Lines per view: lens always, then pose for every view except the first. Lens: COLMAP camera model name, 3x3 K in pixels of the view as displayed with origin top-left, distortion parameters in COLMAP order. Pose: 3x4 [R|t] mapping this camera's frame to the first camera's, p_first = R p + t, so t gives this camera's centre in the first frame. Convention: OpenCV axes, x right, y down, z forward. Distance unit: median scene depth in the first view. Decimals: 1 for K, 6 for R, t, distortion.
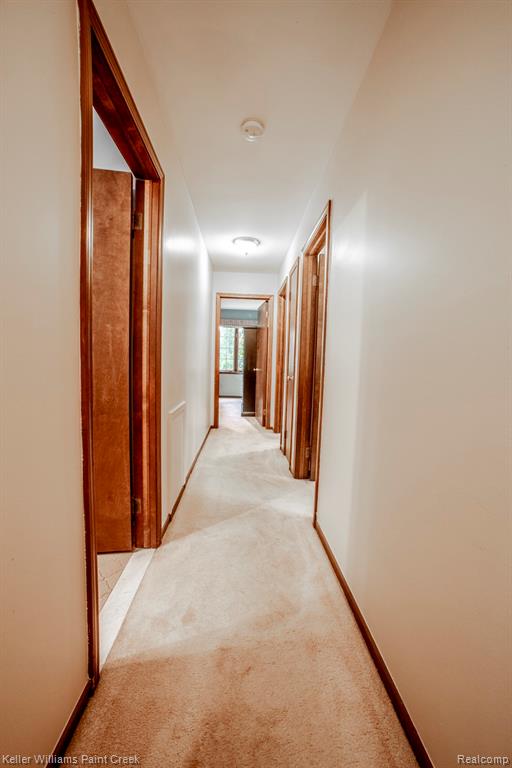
lens RADIAL K [[301.0, 0, 256.0], [0, 301.0, 384.0], [0, 0, 1]] dist [-0.063176, 0.029371]
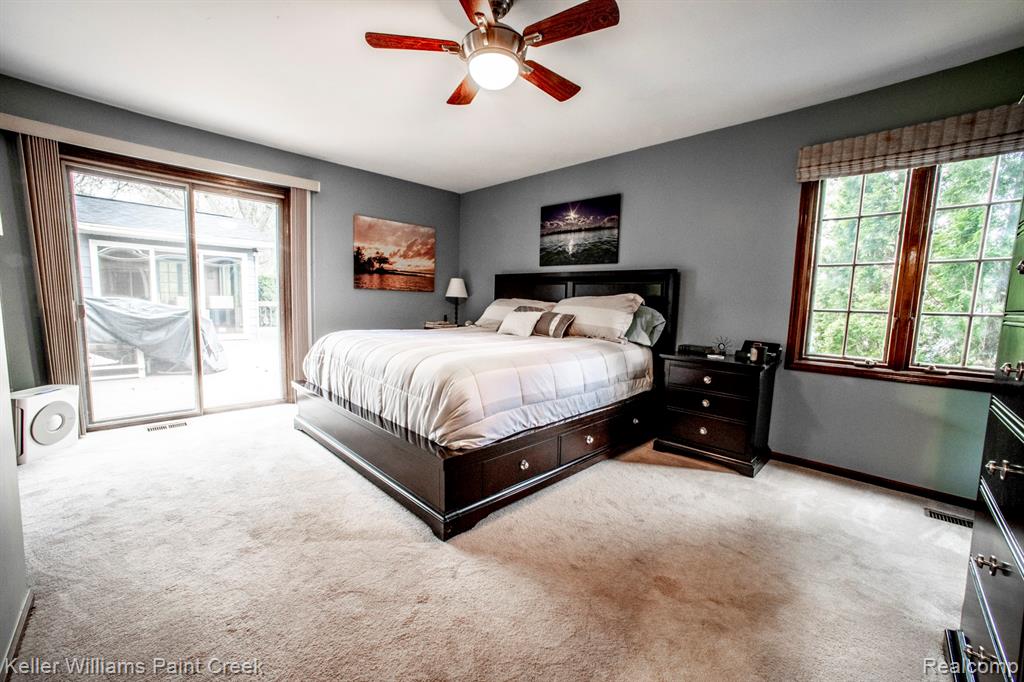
lens RADIAL K [[401.3, 0, 512.0], [0, 401.3, 341.0], [0, 0, 1]] dist [-0.063176, 0.029371]
pose [[0.669965, 0.068616, -0.739215, -0.049052], [-0.067256, 0.997235, 0.031610, -0.052740], [0.739340, 0.028539, 0.672728, 0.603029]]
